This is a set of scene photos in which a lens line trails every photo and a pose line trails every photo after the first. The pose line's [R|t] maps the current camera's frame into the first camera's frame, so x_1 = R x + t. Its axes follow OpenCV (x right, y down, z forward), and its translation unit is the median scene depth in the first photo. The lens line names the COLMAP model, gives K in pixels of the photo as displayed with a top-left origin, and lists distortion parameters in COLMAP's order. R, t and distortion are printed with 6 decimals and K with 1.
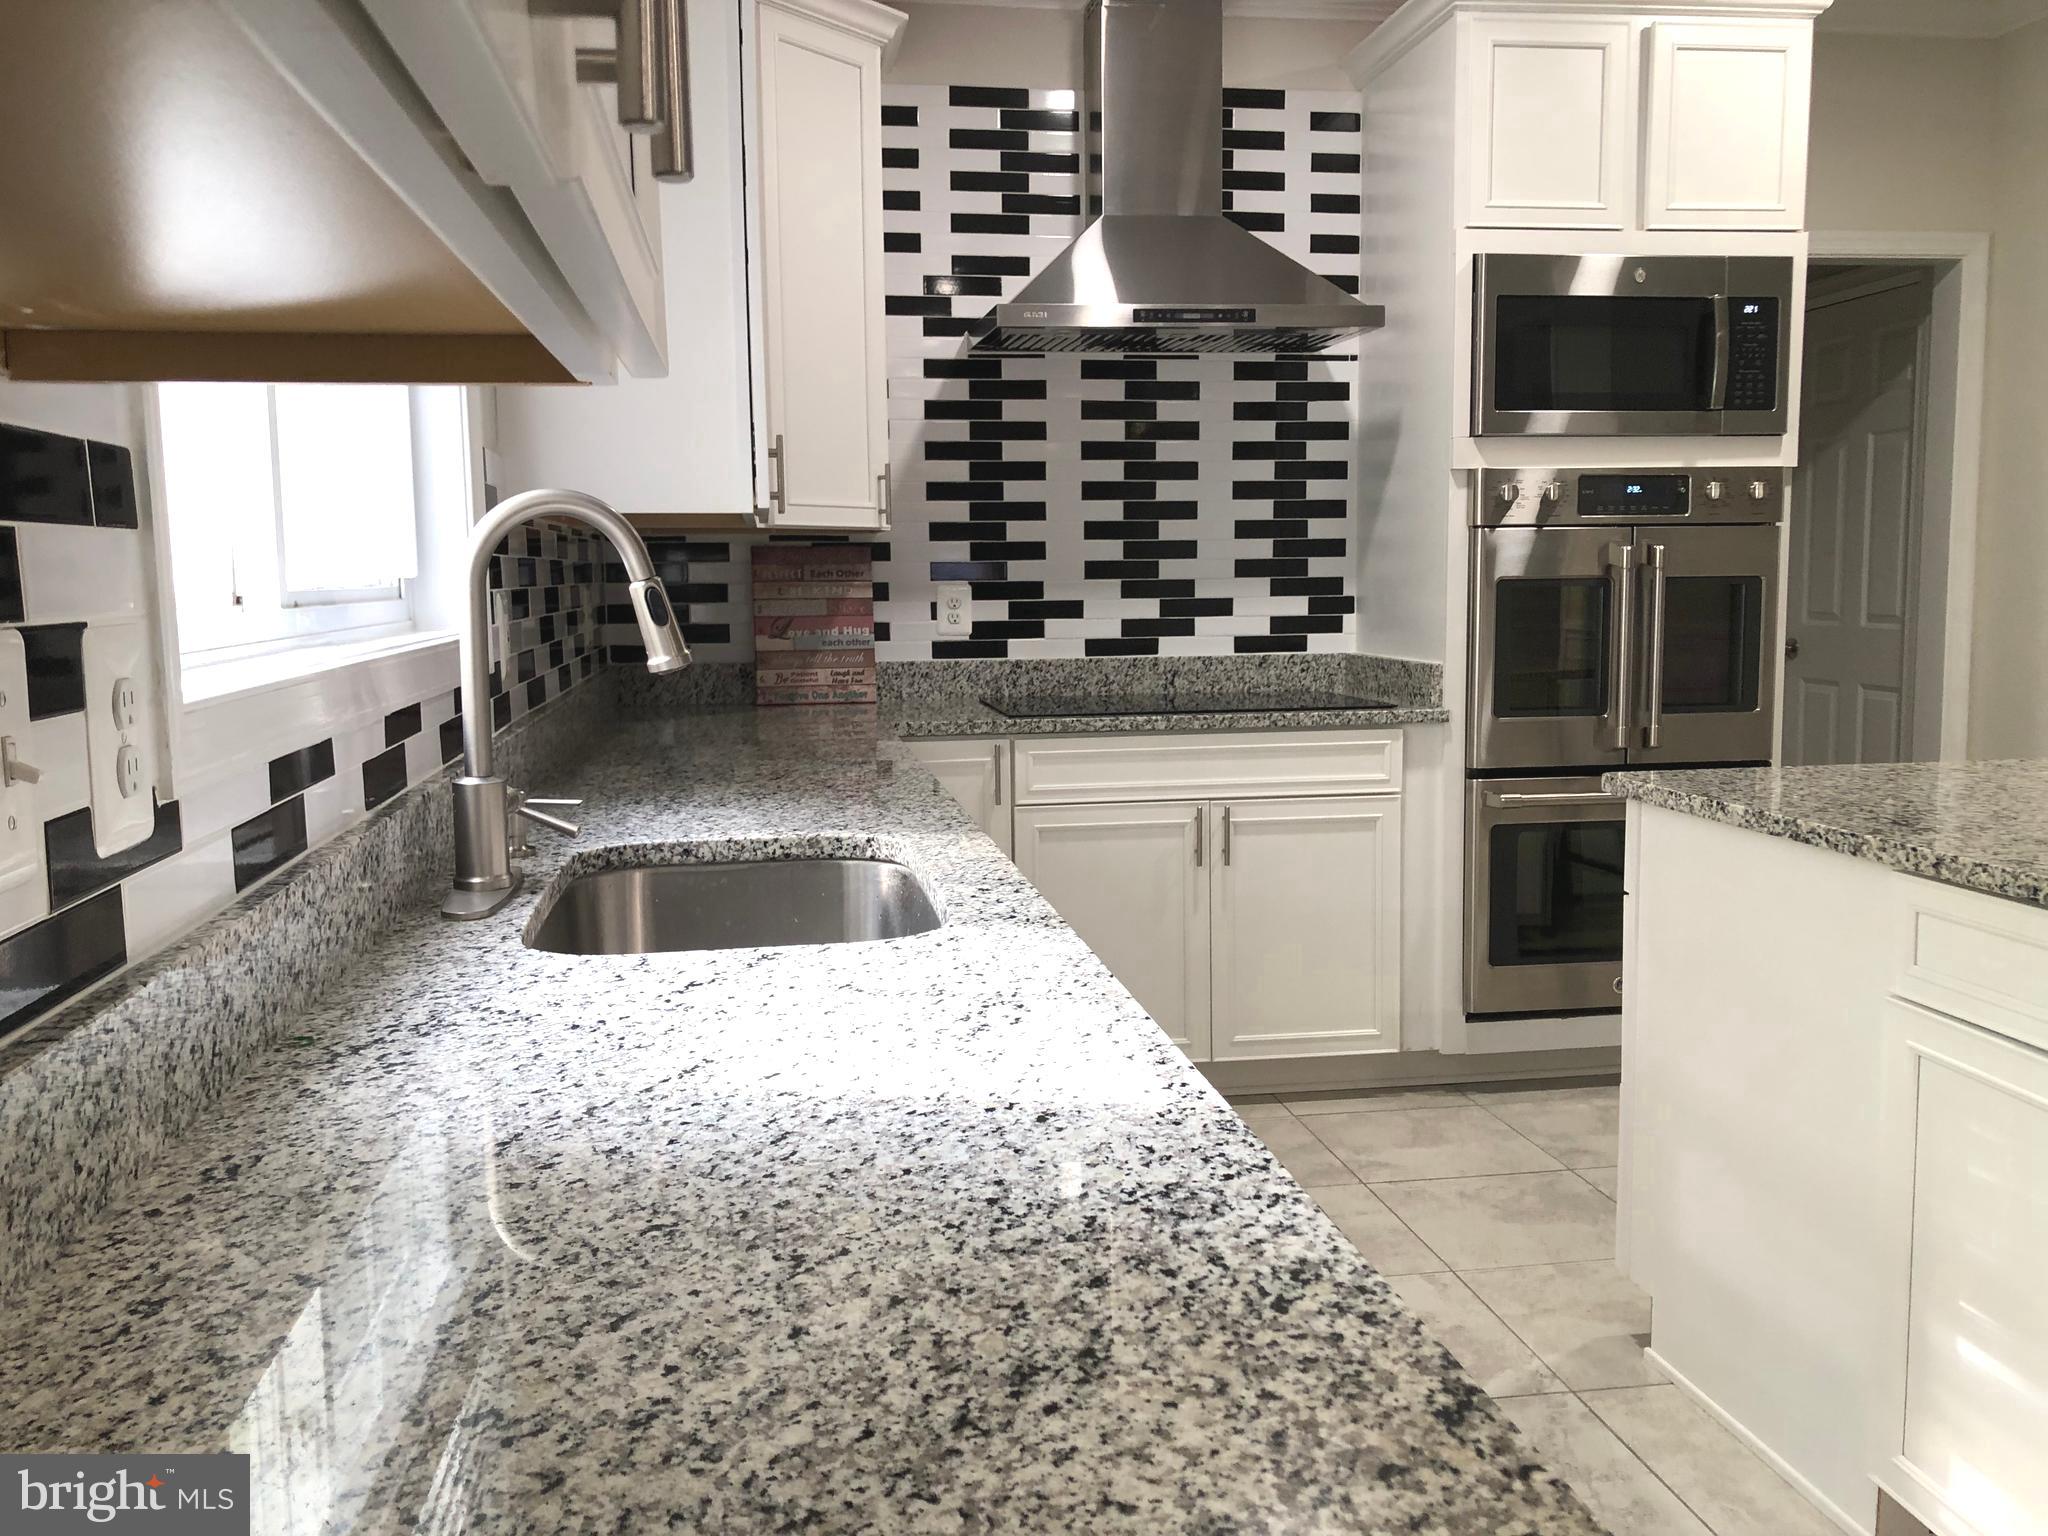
lens RADIAL K [[1661.2, 0, 1005.6], [0, 1661.2, 773.9], [0, 0, 1]] dist [0.023043, -0.031229]
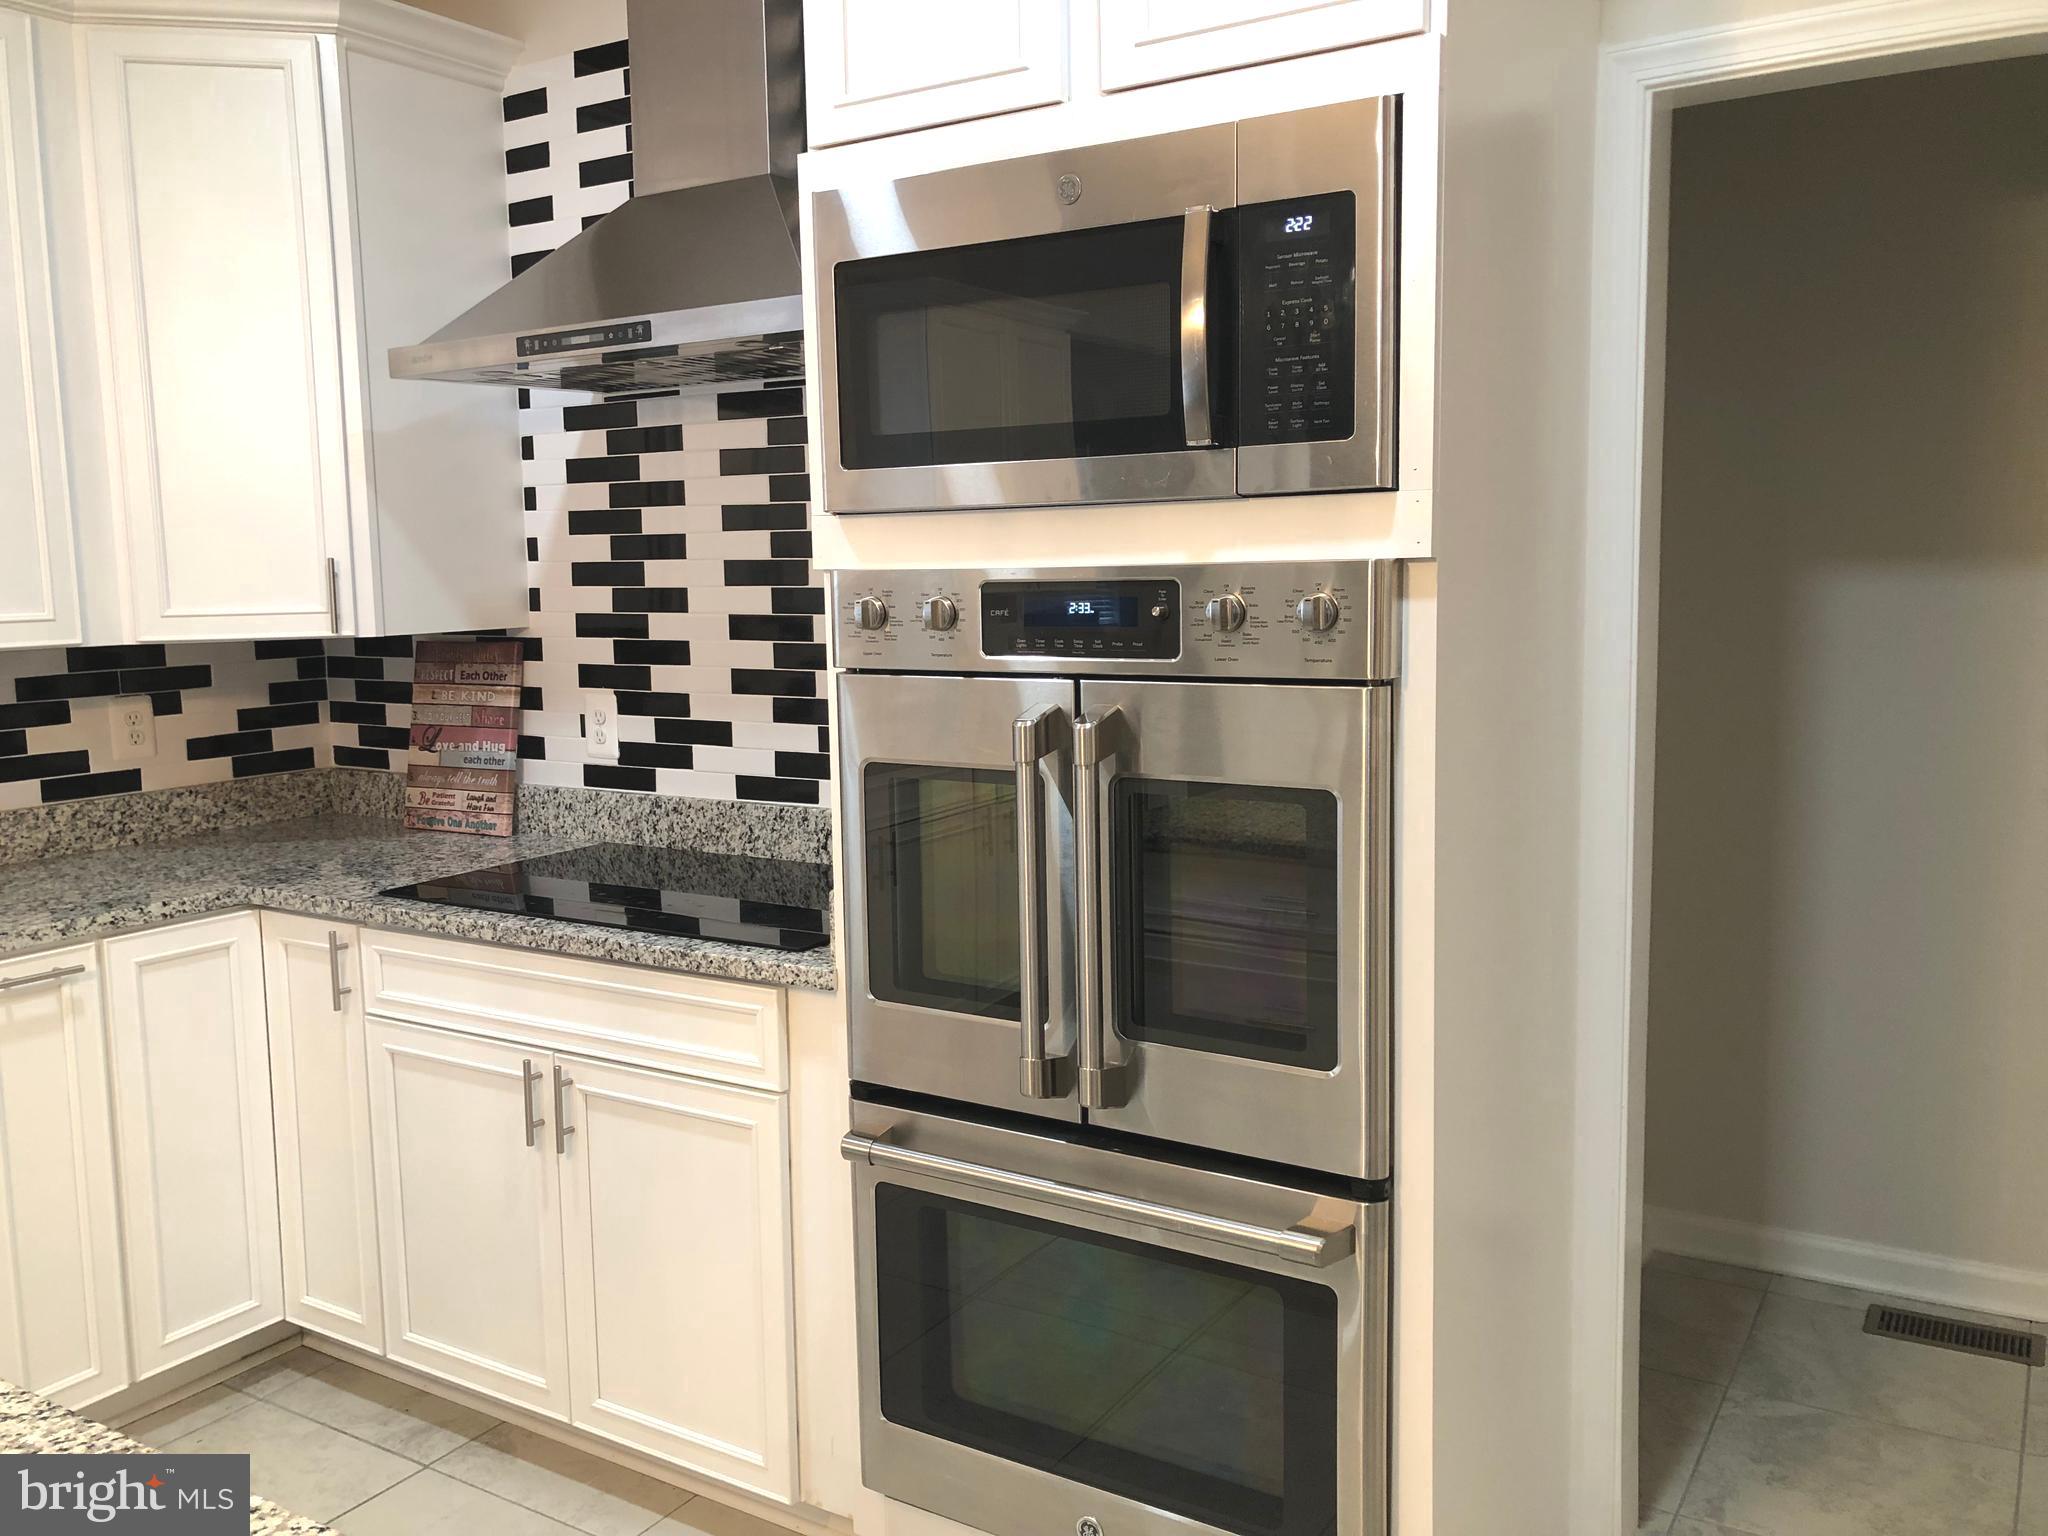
lens RADIAL K [[1661.2, 0, 1006.1], [0, 1661.2, 754.1], [0, 0, 1]] dist [0.023043, -0.031229]
pose [[0.763484, 0.073896, -0.641585, 0.619989], [-0.066221, 0.997154, 0.036047, -0.127451], [0.642423, 0.014966, 0.766204, 0.530177]]
